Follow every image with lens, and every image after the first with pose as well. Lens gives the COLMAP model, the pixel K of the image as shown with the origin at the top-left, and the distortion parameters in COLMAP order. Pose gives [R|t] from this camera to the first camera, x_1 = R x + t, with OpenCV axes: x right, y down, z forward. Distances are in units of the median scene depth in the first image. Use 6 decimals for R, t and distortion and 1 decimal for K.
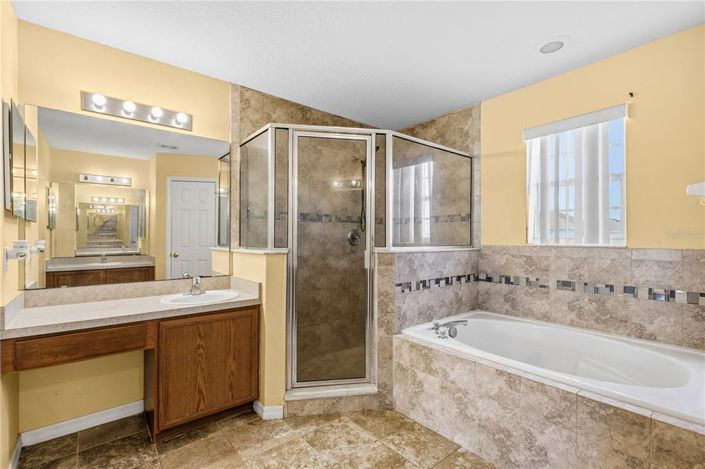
lens RADIAL K [[322.9, 0, 352.5], [0, 322.9, 234.5], [0, 0, 1]] dist [-0.000367, -0.000436]
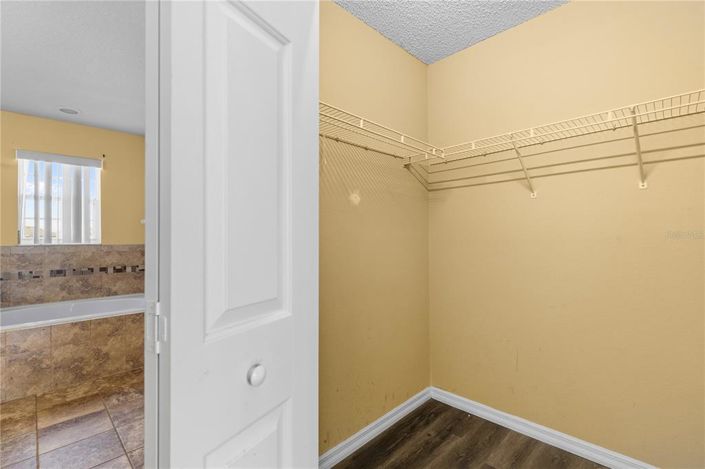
lens RADIAL K [[323.7, 0, 363.4], [0, 323.7, 237.5], [0, 0, 1]] dist [0.001143, -0.000126]
pose [[-0.119258, 0.005463, 0.992848, -0.951400], [-0.003365, 0.999977, -0.005907, 0.008215], [-0.992858, -0.004045, -0.119237, -0.151591]]
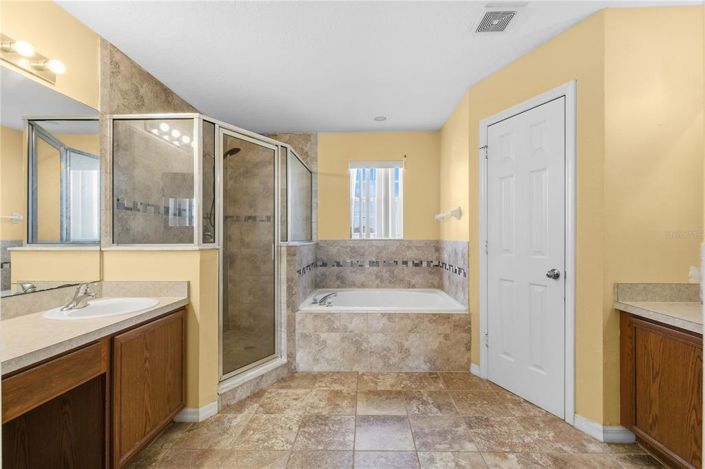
lens RADIAL K [[322.9, 0, 352.5], [0, 322.9, 234.5], [0, 0, 1]] dist [-0.000367, -0.000436]
pose [[0.656455, 0.001641, 0.754364, -0.671684], [-0.004265, 0.999990, 0.001536, 0.010402], [-0.754353, -0.004225, 0.656455, 0.025445]]
